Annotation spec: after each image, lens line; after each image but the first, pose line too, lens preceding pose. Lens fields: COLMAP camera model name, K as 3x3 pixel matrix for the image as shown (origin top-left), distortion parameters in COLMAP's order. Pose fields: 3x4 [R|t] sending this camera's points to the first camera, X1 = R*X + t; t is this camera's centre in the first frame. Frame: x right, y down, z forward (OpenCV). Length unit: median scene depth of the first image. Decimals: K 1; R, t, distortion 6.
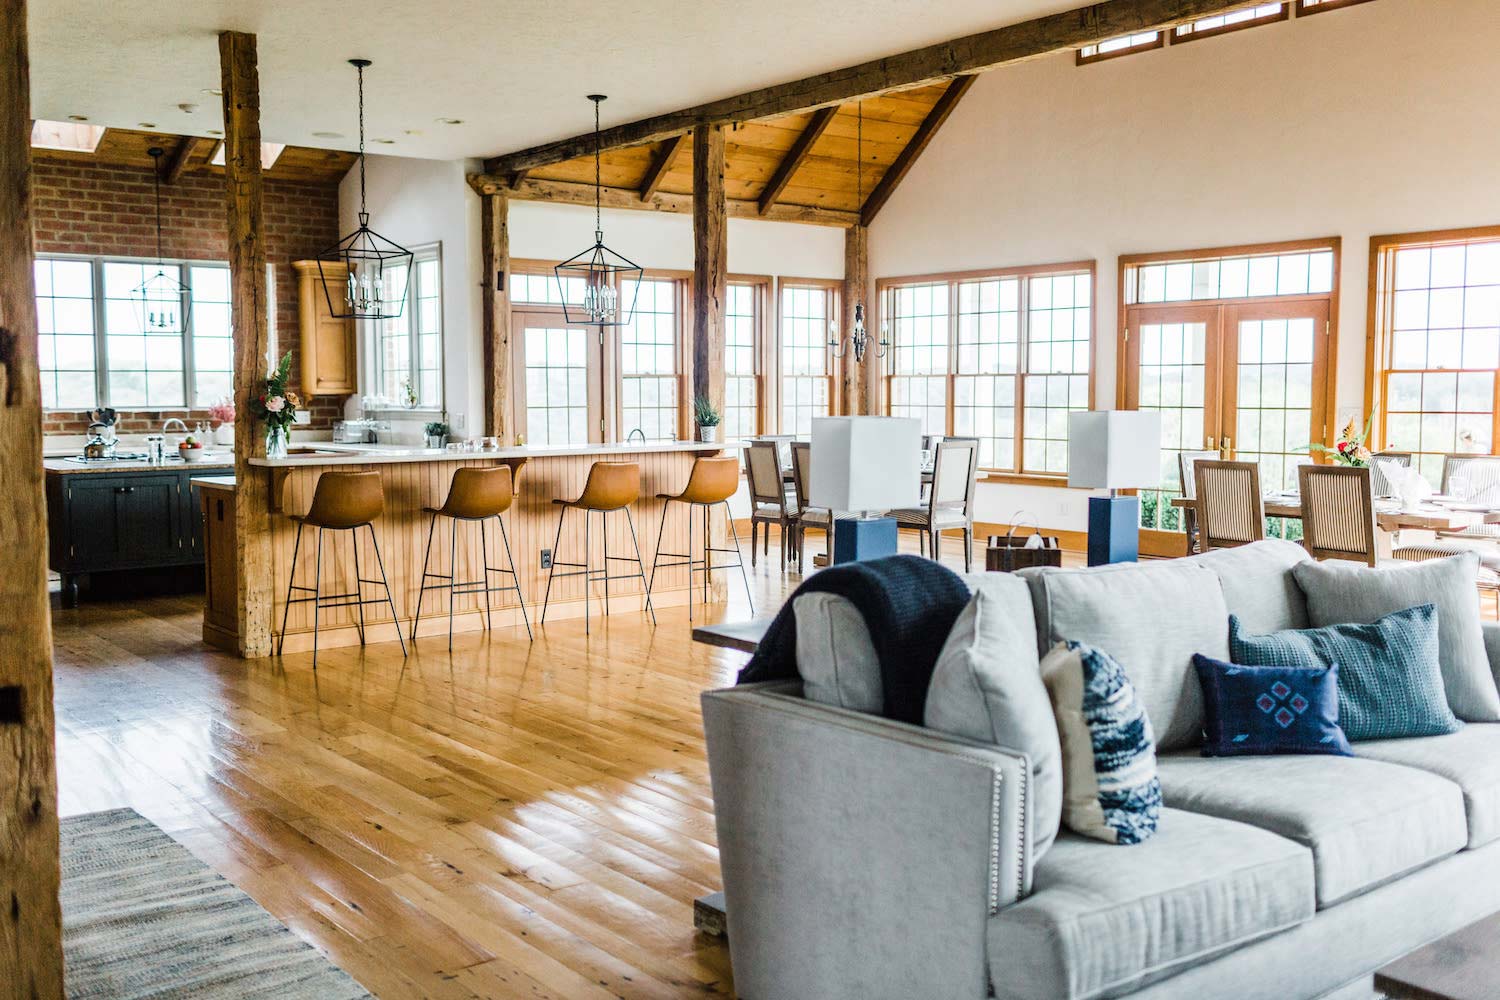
lens RADIAL K [[1521.2, 0, 751.1], [0, 1521.2, 502.2], [0, 0, 1]] dist [-0.042244, 0.000000]
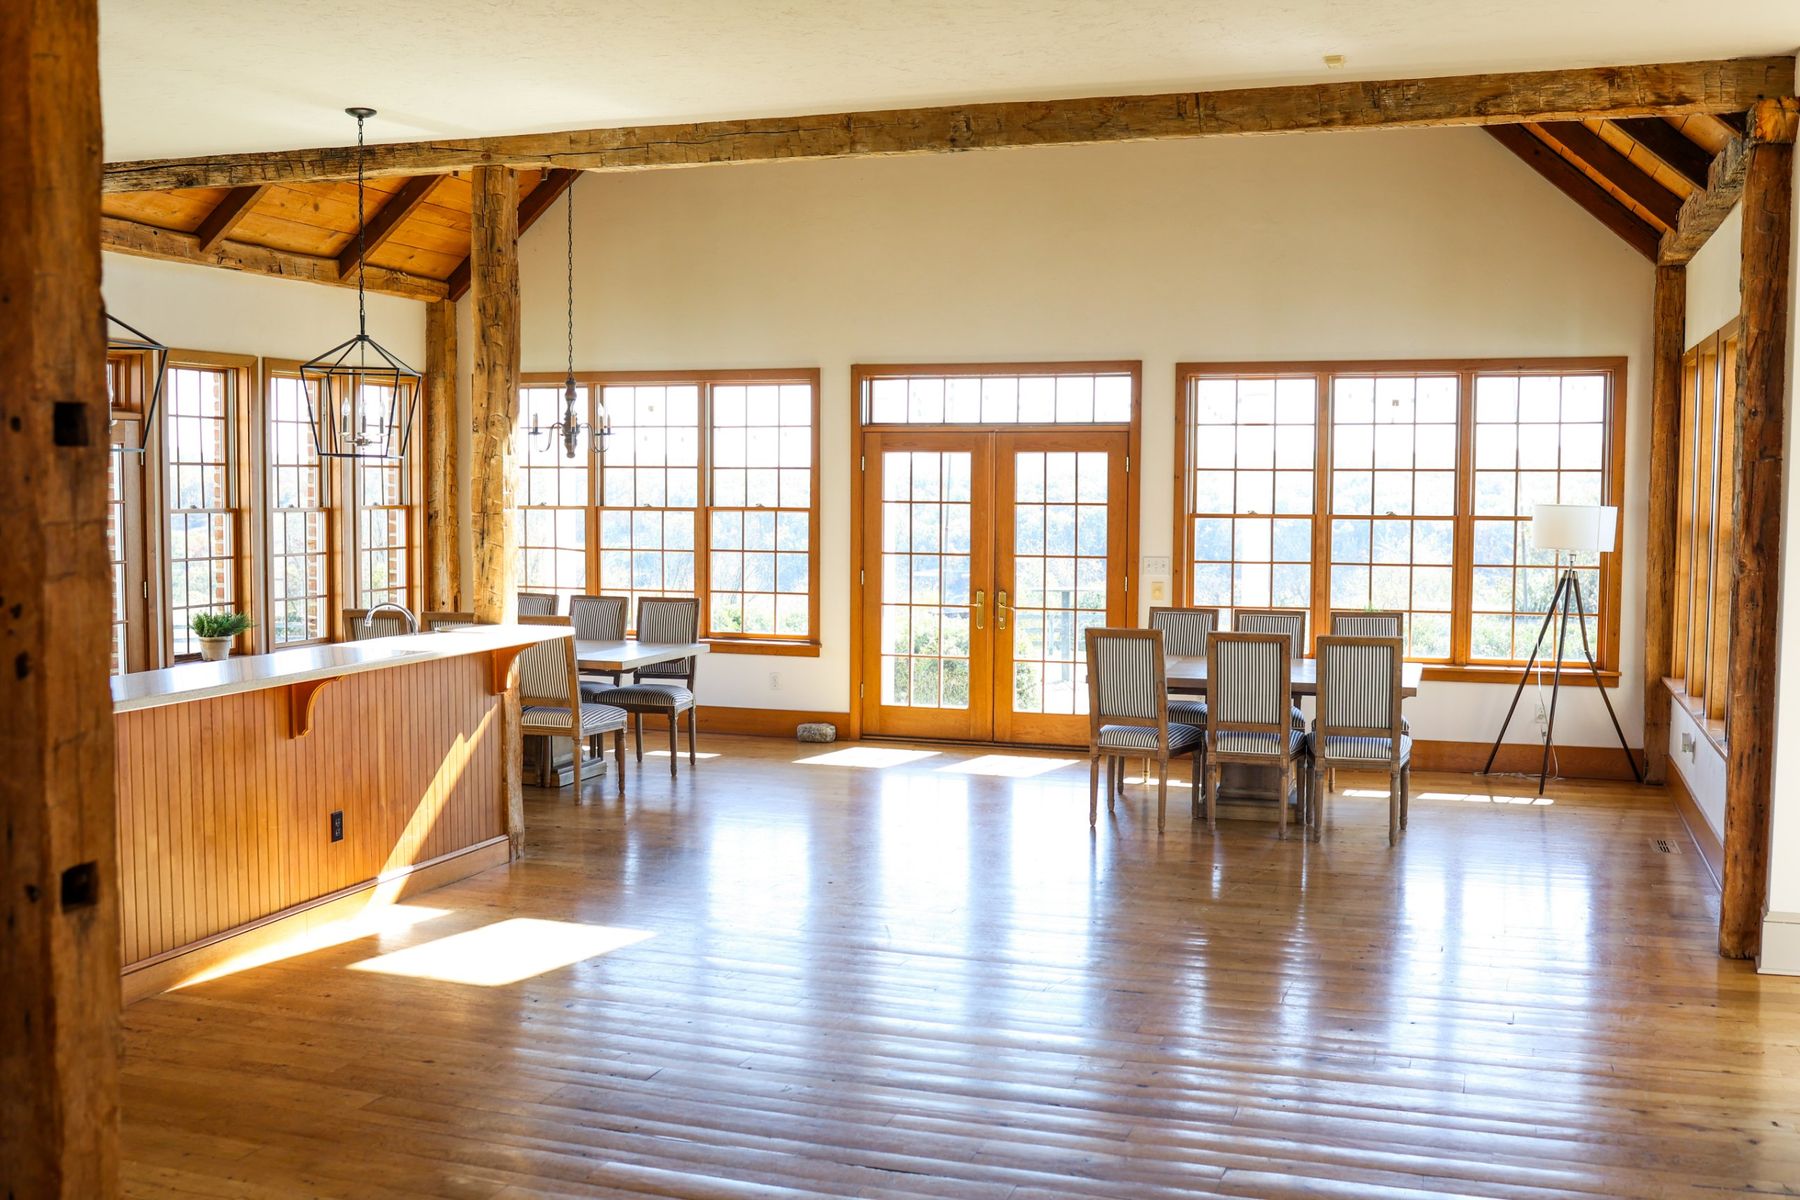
lens RADIAL K [[1825.4, 0, 904.7], [0, 1825.4, 601.7], [0, 0, 1]] dist [-0.042244, 0.000000]
pose [[0.812859, -0.034657, 0.581429, -0.304368], [0.034407, 0.999342, 0.011465, -0.047070], [-0.581444, 0.010686, 0.813517, 0.194522]]
